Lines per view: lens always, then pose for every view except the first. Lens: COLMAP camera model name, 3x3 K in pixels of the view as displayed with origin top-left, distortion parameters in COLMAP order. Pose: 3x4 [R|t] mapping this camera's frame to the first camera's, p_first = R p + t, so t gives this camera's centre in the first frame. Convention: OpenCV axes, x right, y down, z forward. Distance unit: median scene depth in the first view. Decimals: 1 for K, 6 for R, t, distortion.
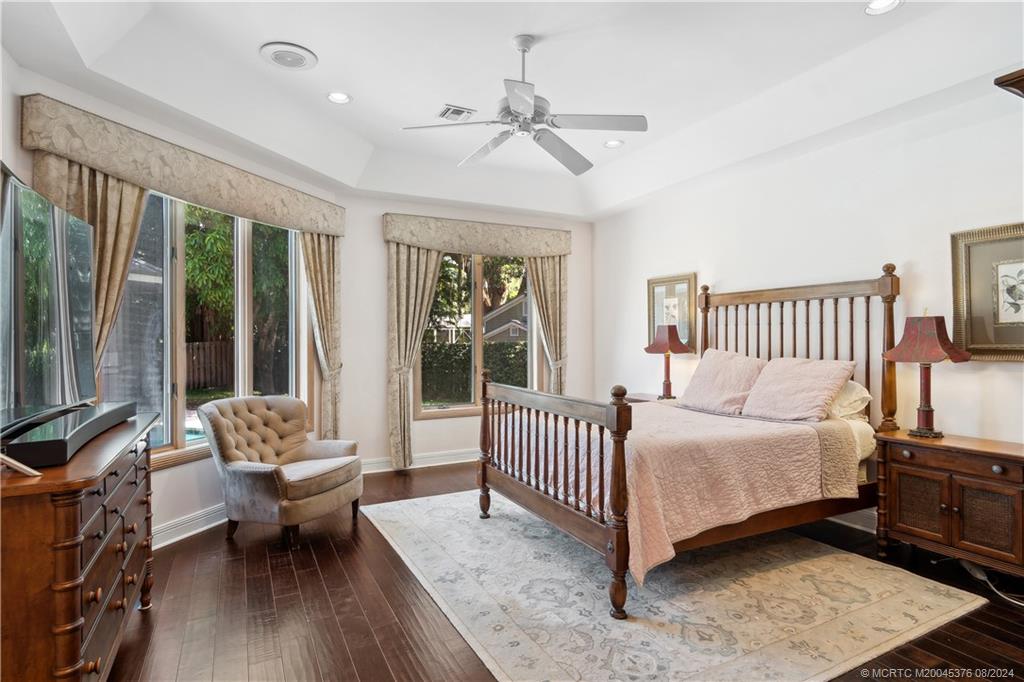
lens RADIAL K [[548.2, 0, 515.4], [0, 548.2, 333.3], [0, 0, 1]] dist [-0.004969, -0.001211]
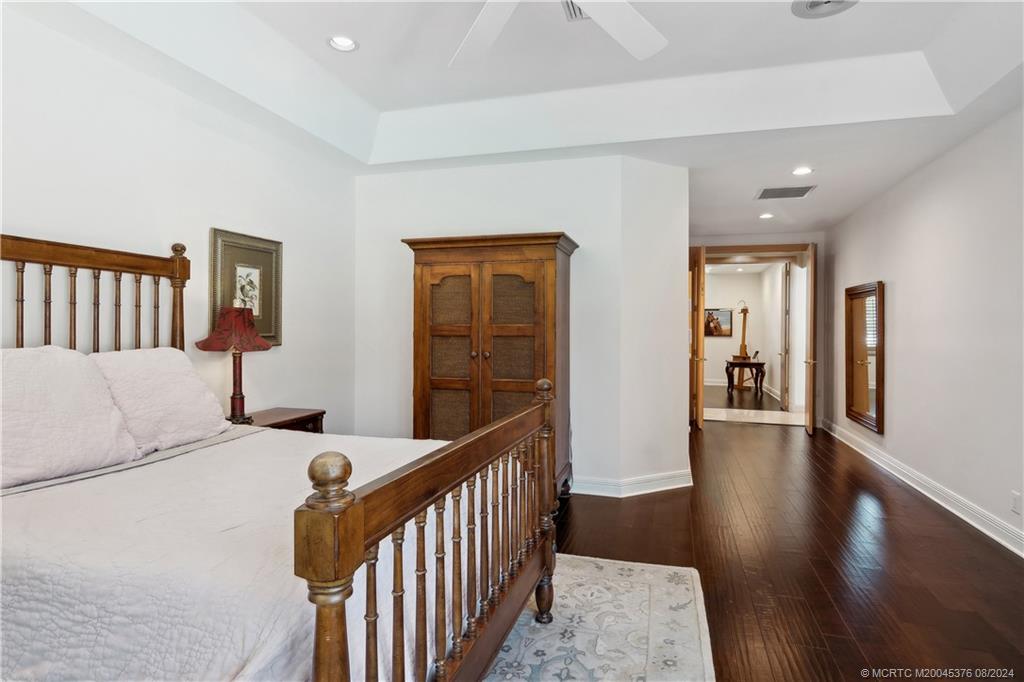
lens RADIAL K [[548.2, 0, 515.4], [0, 548.2, 333.3], [0, 0, 1]] dist [-0.004969, -0.001211]
pose [[-0.730810, -0.001292, 0.682579, -0.344844], [-0.009788, 0.999915, -0.008587, 0.022709], [-0.682510, -0.012956, -0.730761, 1.415521]]
